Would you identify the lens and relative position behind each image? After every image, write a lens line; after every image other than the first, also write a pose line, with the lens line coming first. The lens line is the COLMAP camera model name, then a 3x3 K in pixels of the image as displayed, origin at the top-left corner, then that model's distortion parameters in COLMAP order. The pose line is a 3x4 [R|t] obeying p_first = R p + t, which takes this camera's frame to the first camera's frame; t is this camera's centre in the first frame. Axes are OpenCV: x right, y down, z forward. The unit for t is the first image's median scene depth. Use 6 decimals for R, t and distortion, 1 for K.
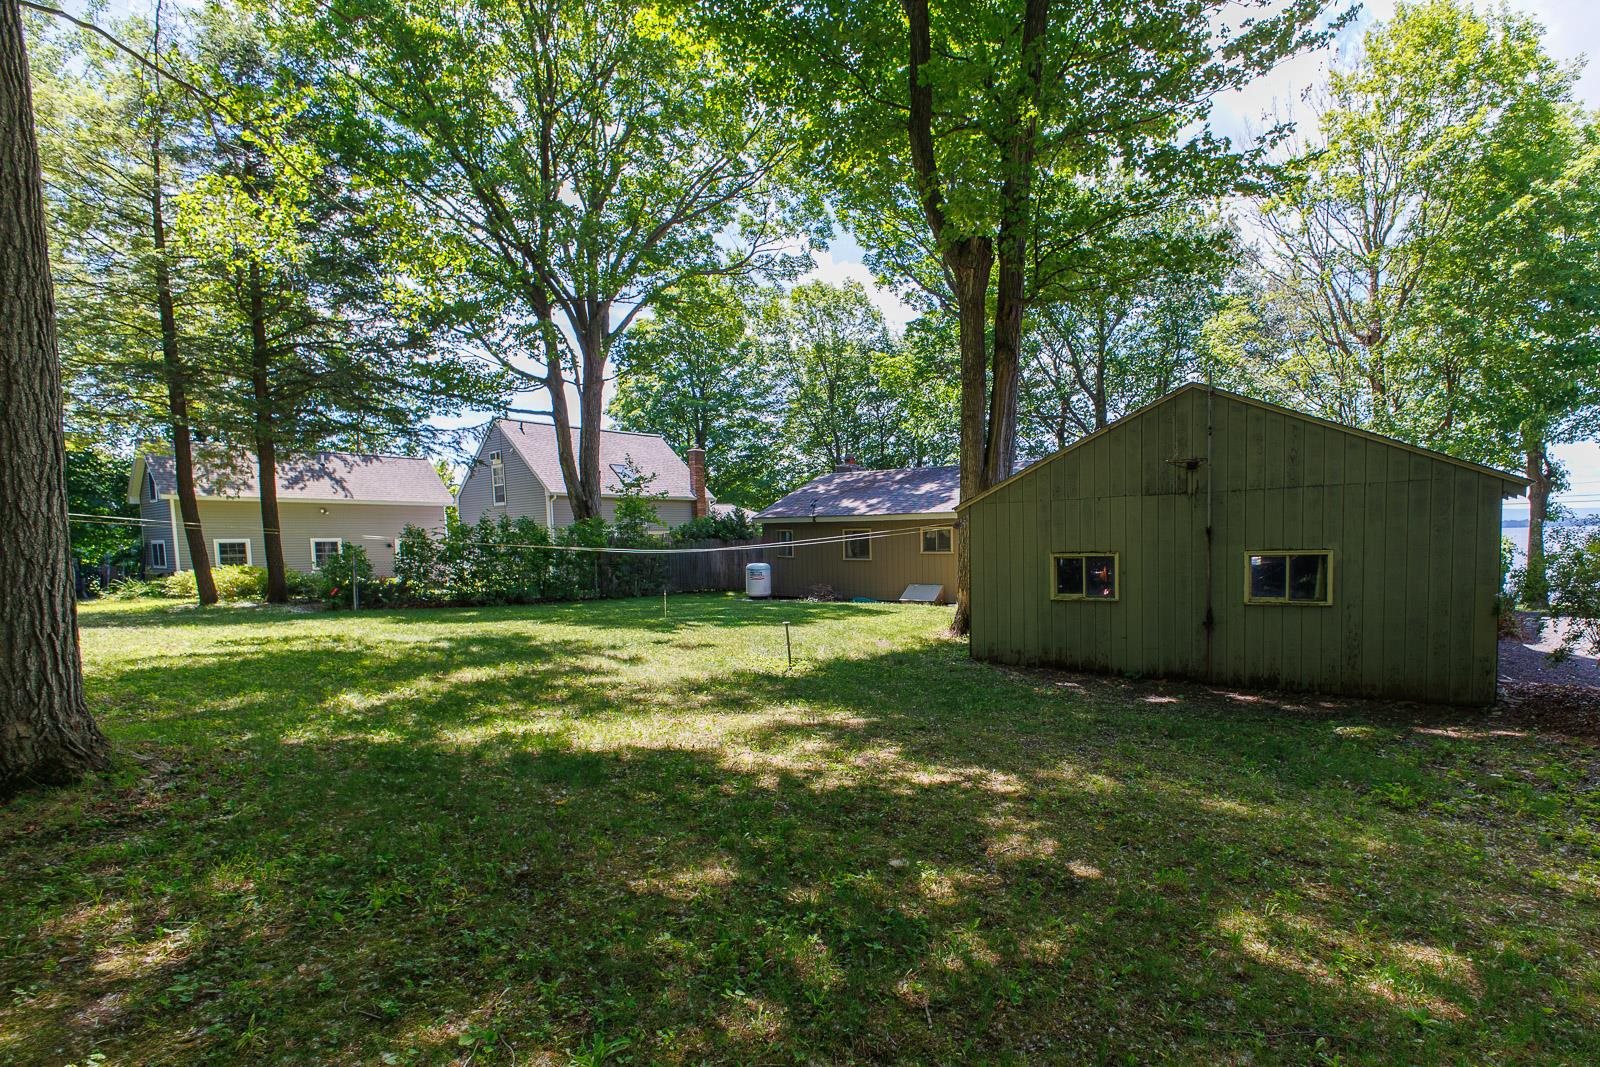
lens RADIAL K [[702.0, 0, 803.3], [0, 702.0, 524.8], [0, 0, 1]] dist [0.018856, -0.000101]
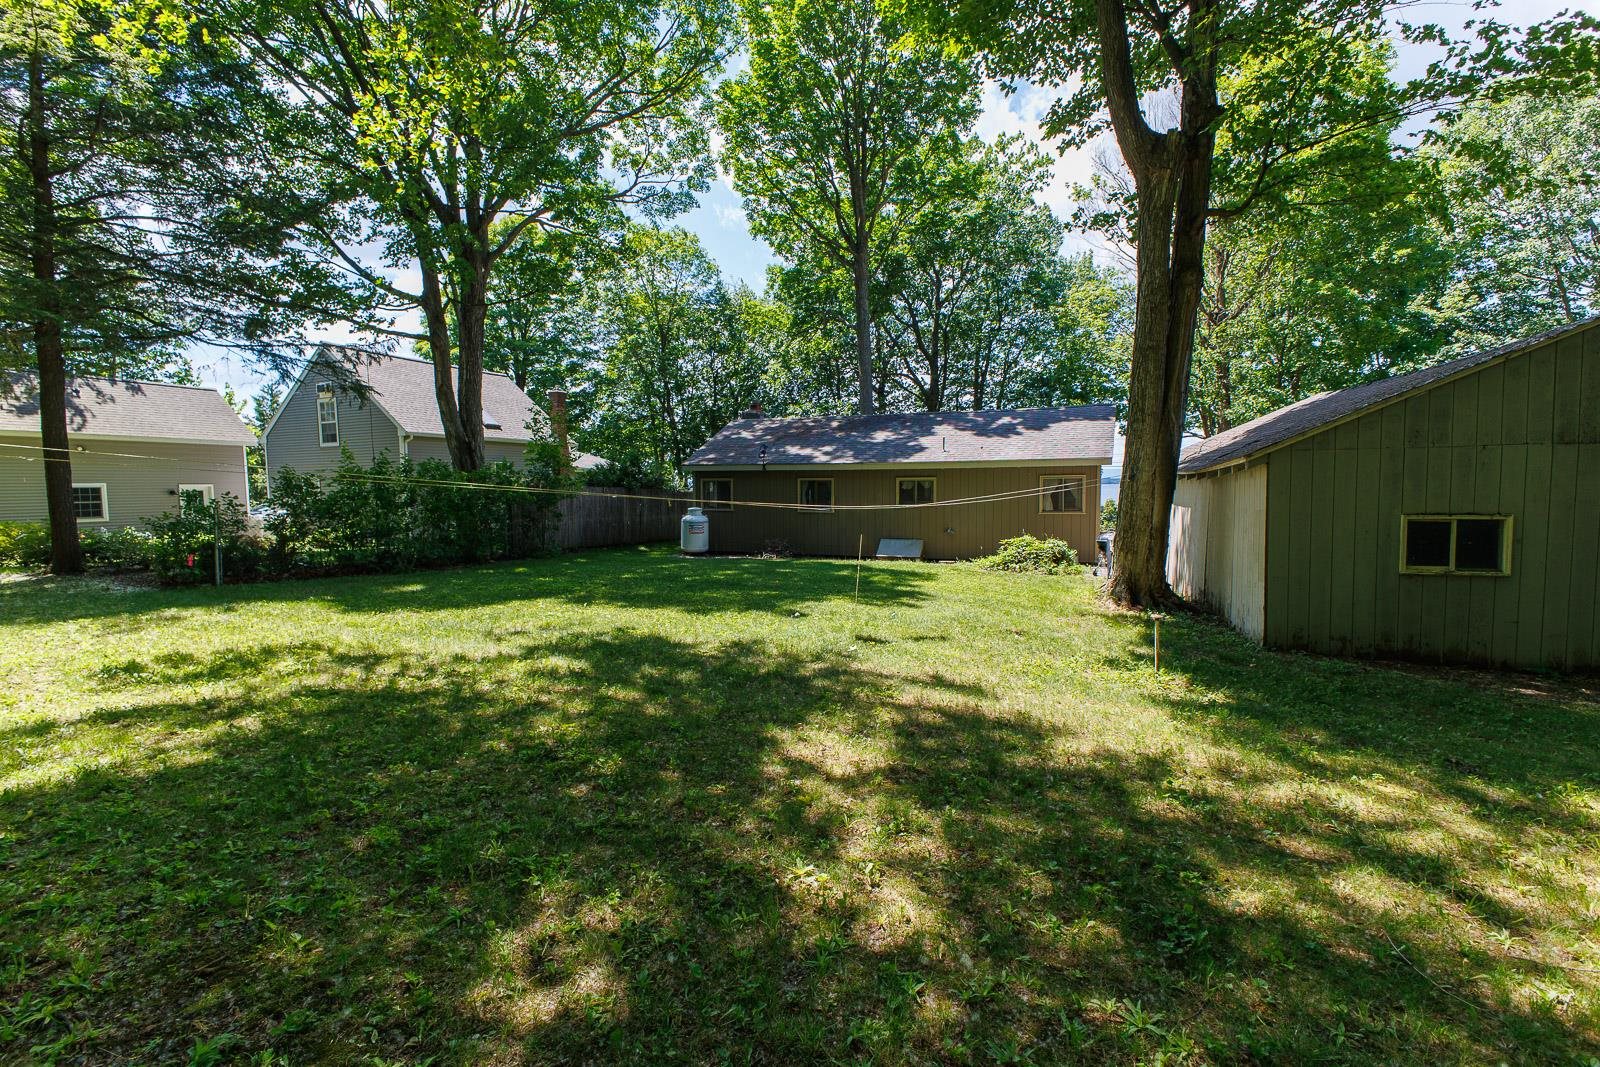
lens RADIAL K [[686.0, 0, 799.7], [0, 686.0, 476.4], [0, 0, 1]] dist [0.013296, -0.000090]
pose [[0.973416, 0.009911, 0.228831, -0.105715], [-0.010841, 0.999937, 0.002806, 0.000537], [-0.228789, -0.005212, 0.973462, 0.086325]]
